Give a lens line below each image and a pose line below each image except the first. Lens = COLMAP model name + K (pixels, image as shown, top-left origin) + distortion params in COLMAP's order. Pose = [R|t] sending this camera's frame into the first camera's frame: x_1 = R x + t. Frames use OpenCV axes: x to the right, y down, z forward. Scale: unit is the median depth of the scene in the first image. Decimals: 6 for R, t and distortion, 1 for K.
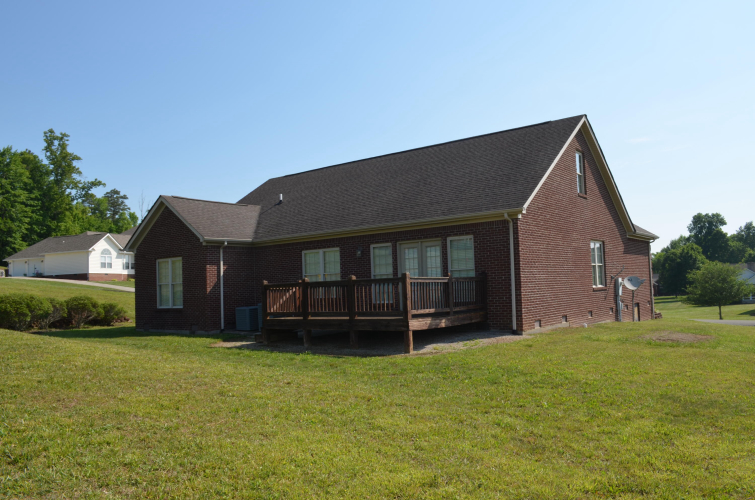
lens RADIAL K [[589.1, 0, 387.5], [0, 589.1, 246.3], [0, 0, 1]] dist [-0.093361, 0.020450]
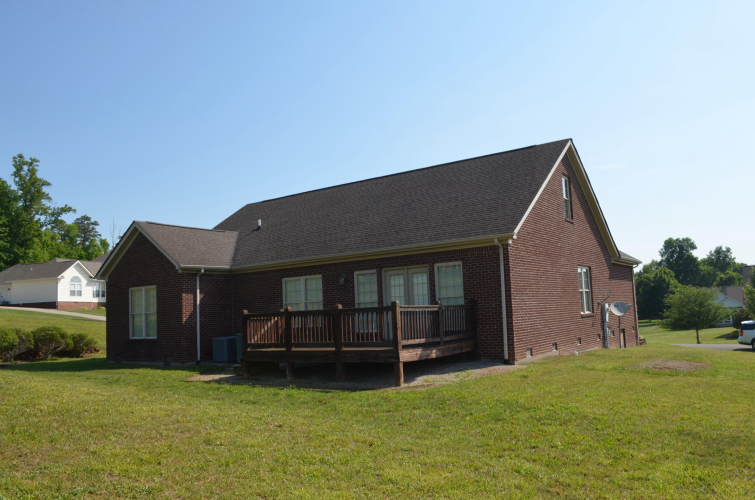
lens RADIAL K [[589.1, 0, 385.0], [0, 589.1, 250.9], [0, 0, 1]] dist [-0.093361, 0.020450]
pose [[0.999194, -0.003604, 0.039988, -0.015654], [0.005060, 0.999326, -0.036365, -0.001363], [-0.039830, 0.036538, 0.998538, 0.030897]]
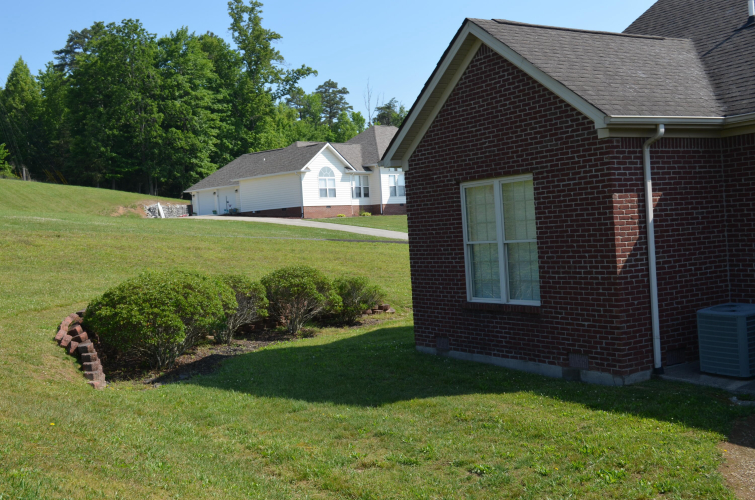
lens RADIAL K [[866.4, 0, 377.6], [0, 866.4, 249.6], [0, 0, 1]] dist [-0.066032, 0.000000]
pose [[0.923865, -0.010834, -0.382566, -0.238752], [0.053427, 0.993462, 0.100886, 0.005309], [0.378972, -0.113644, 0.918404, 0.450381]]
